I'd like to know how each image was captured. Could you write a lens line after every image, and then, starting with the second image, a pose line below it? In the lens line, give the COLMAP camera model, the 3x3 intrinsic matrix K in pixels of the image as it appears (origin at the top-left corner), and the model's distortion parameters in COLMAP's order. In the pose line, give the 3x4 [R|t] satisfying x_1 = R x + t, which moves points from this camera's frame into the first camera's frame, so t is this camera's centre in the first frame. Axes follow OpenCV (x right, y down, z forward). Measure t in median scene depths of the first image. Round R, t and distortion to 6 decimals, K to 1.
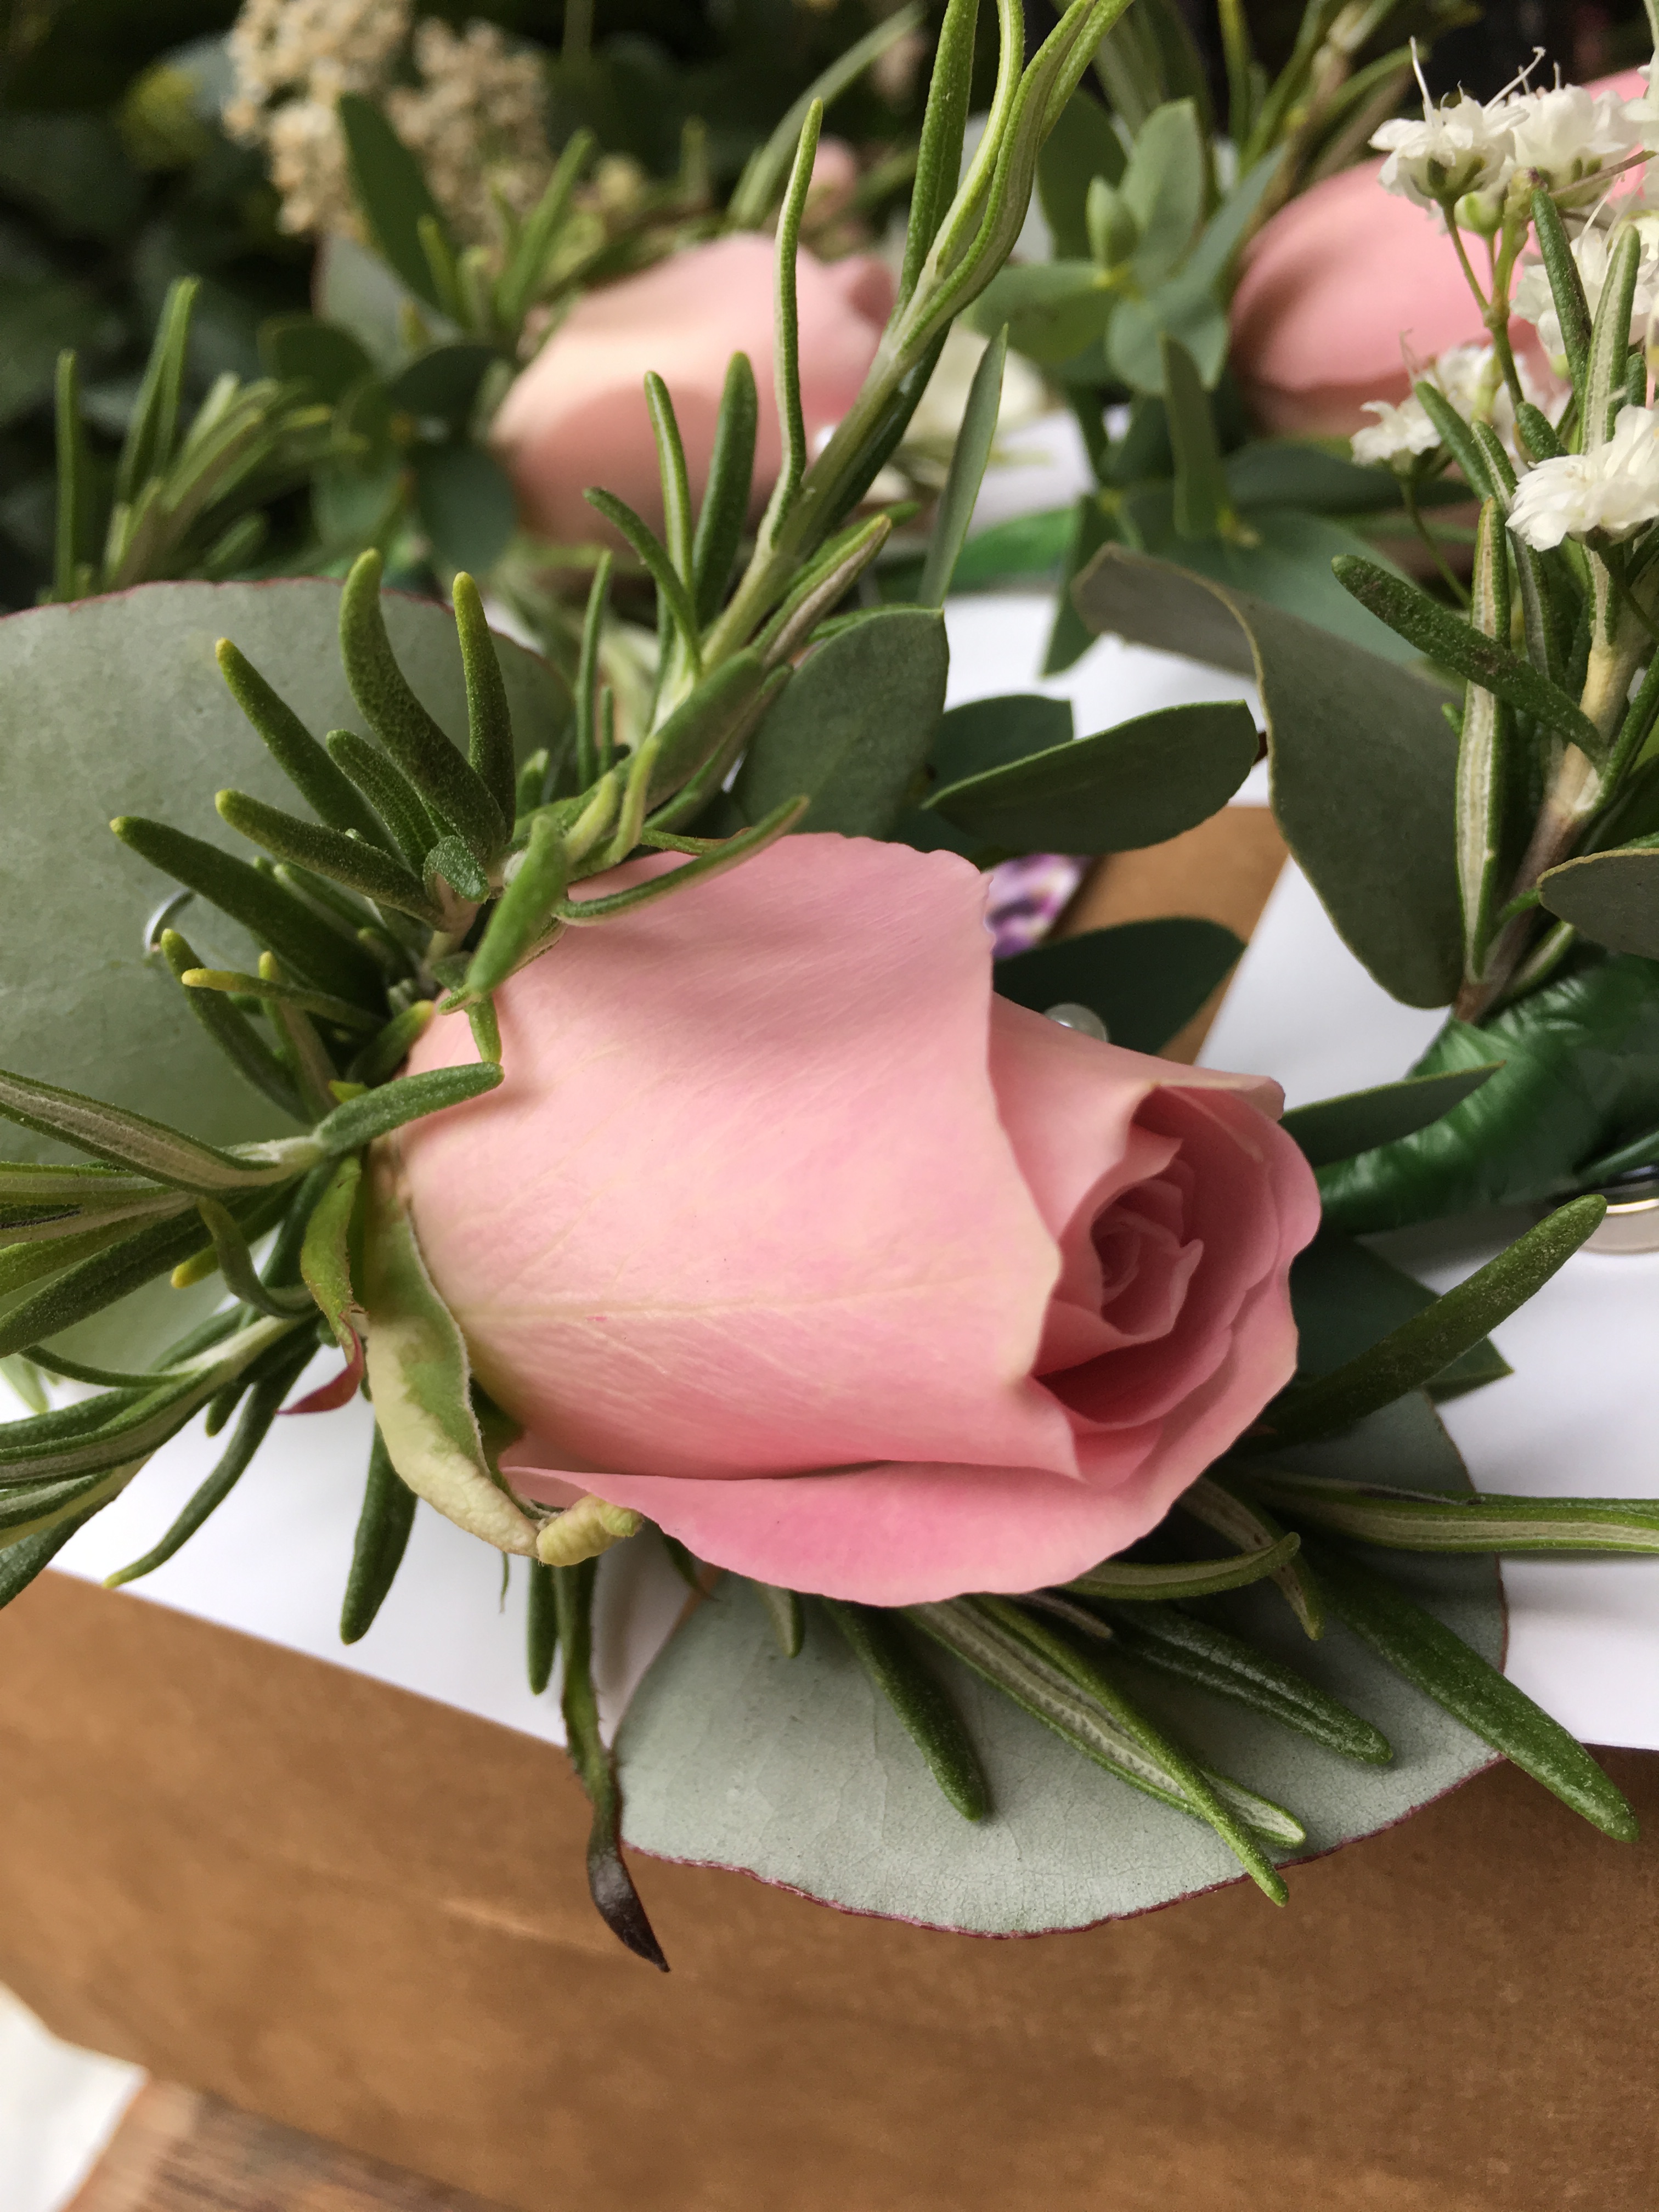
lens RADIAL K [[2170.2, 0, 782.0], [0, 2170.2, 1106.1], [0, 0, 1]] dist [0.087816, -0.228719]
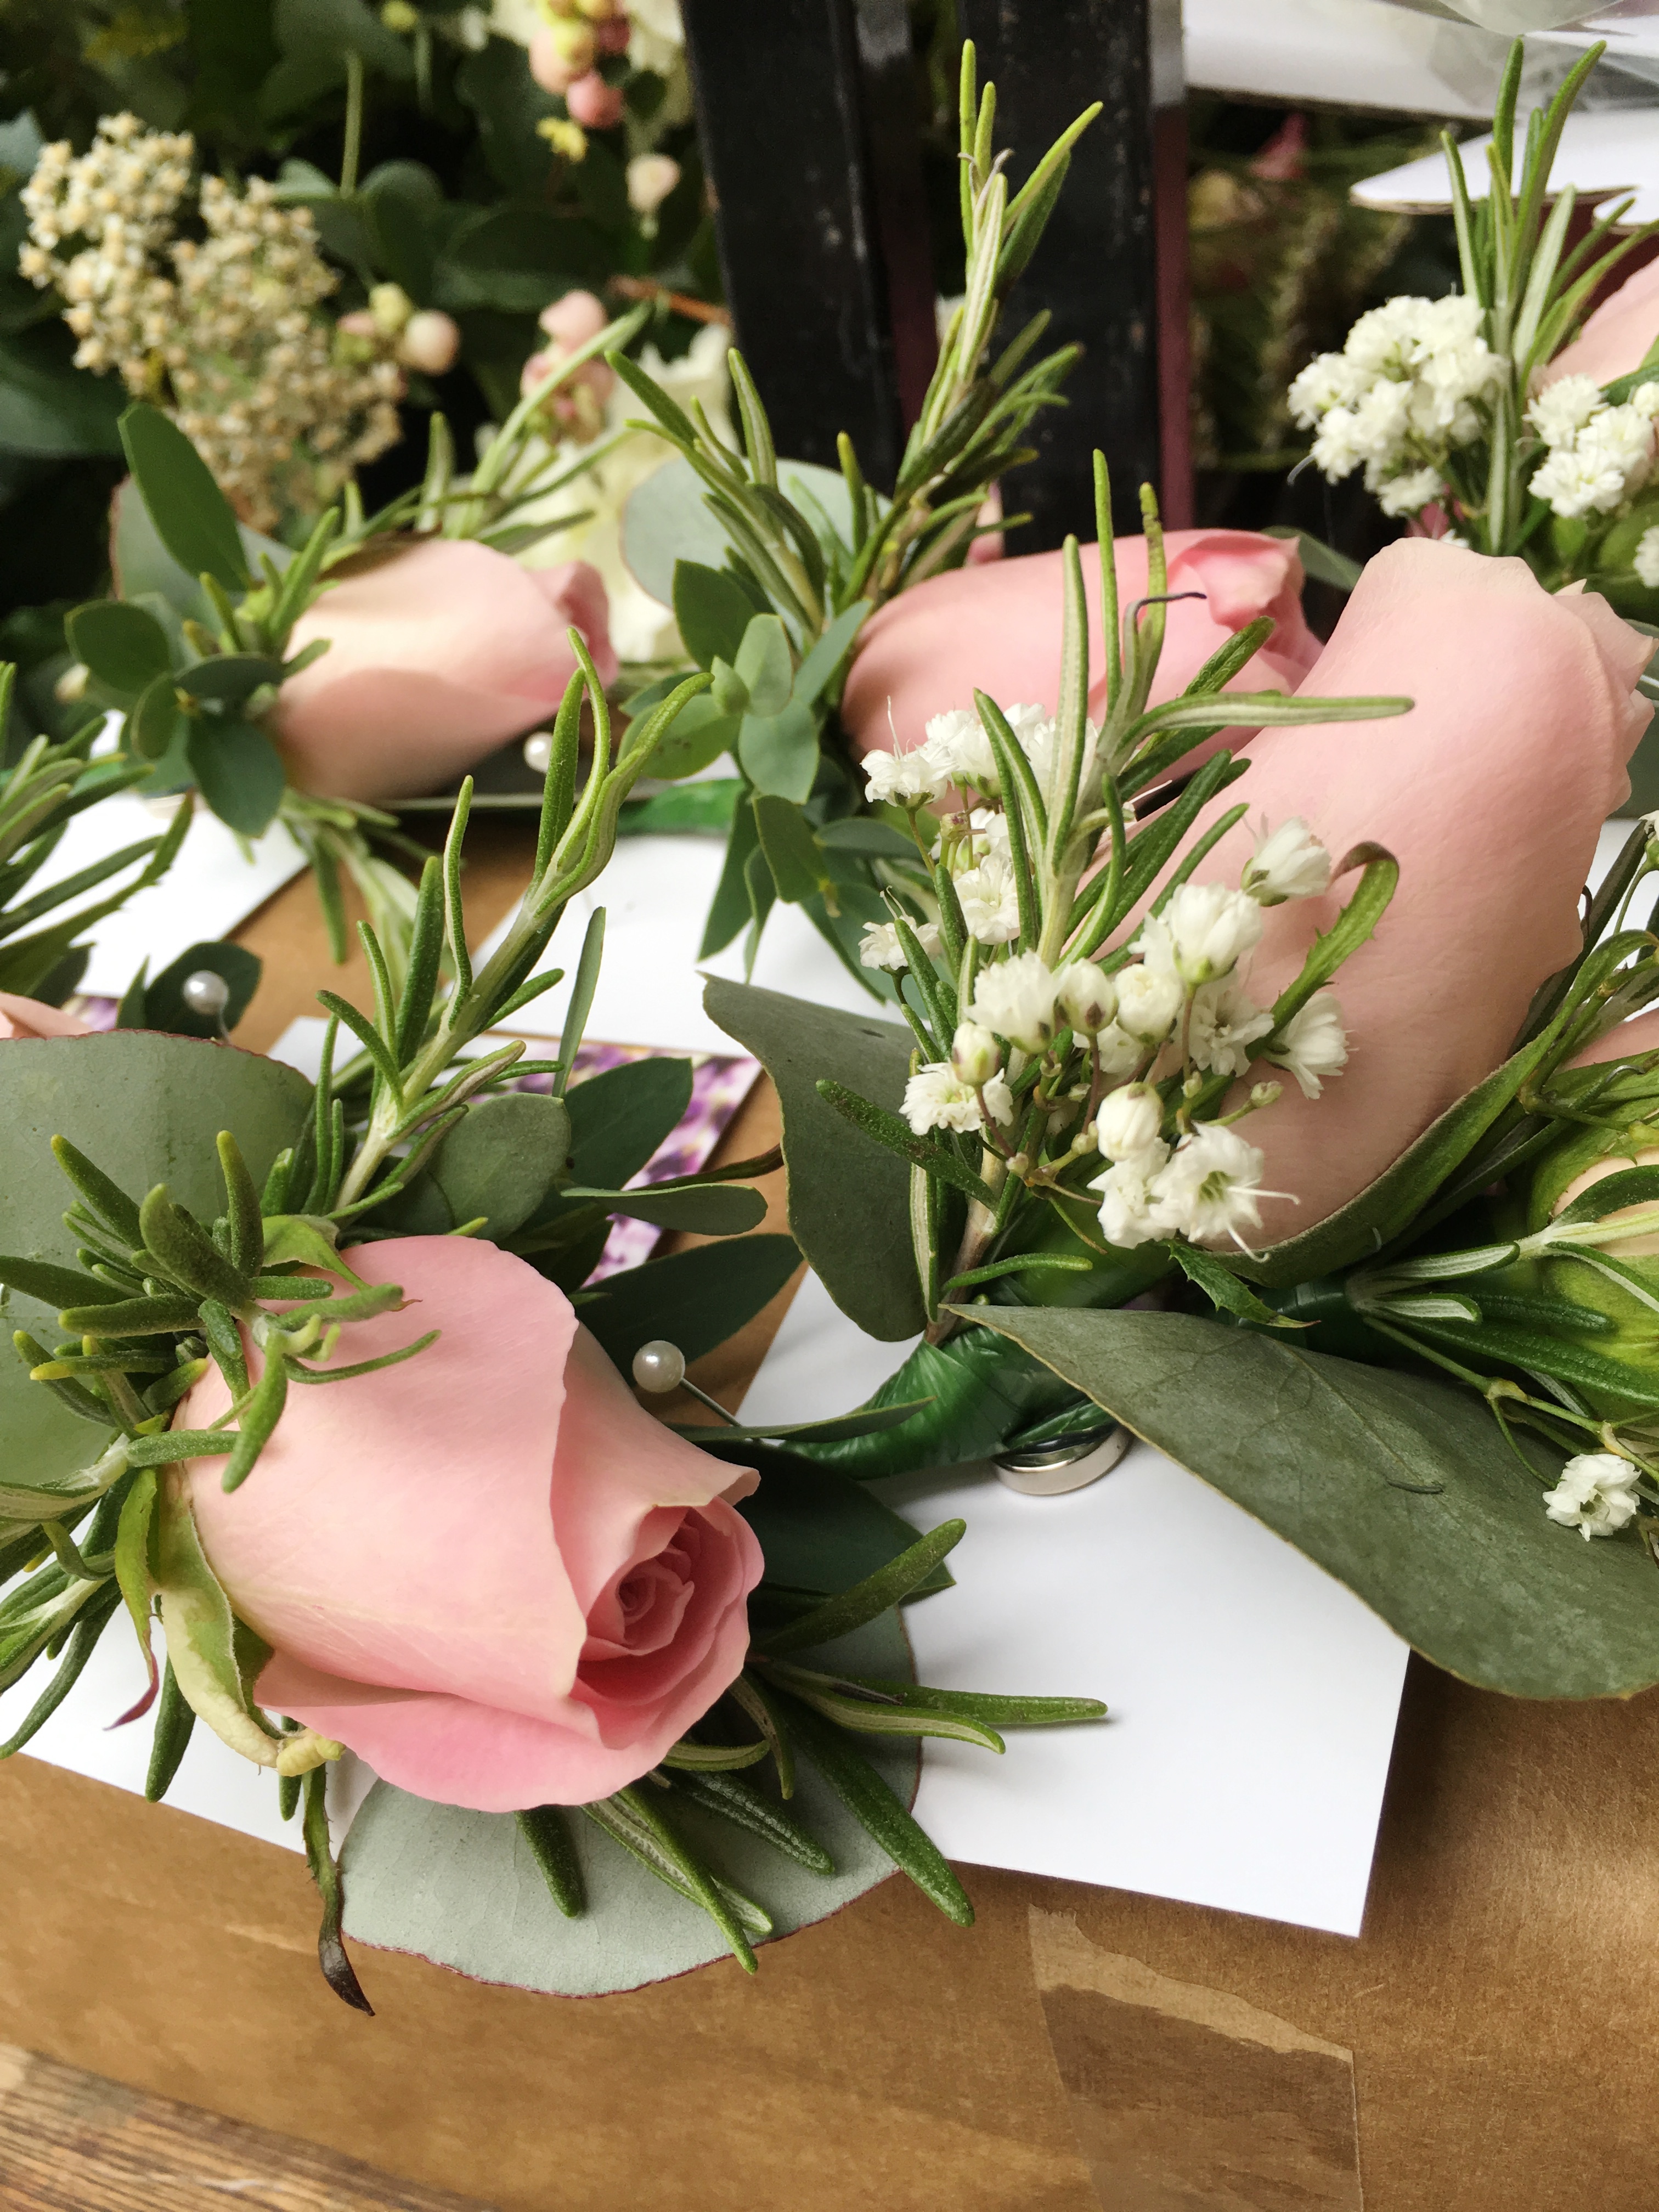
lens RADIAL K [[2158.6, 0, 829.5], [0, 2158.6, 1106.0], [0, 0, 1]] dist [0.049149, -0.105008]
pose [[0.994021, 0.000462, 0.109189, 0.093666], [-0.006114, 0.998658, 0.051434, -0.298158], [-0.109019, -0.051794, 0.992689, -0.467060]]
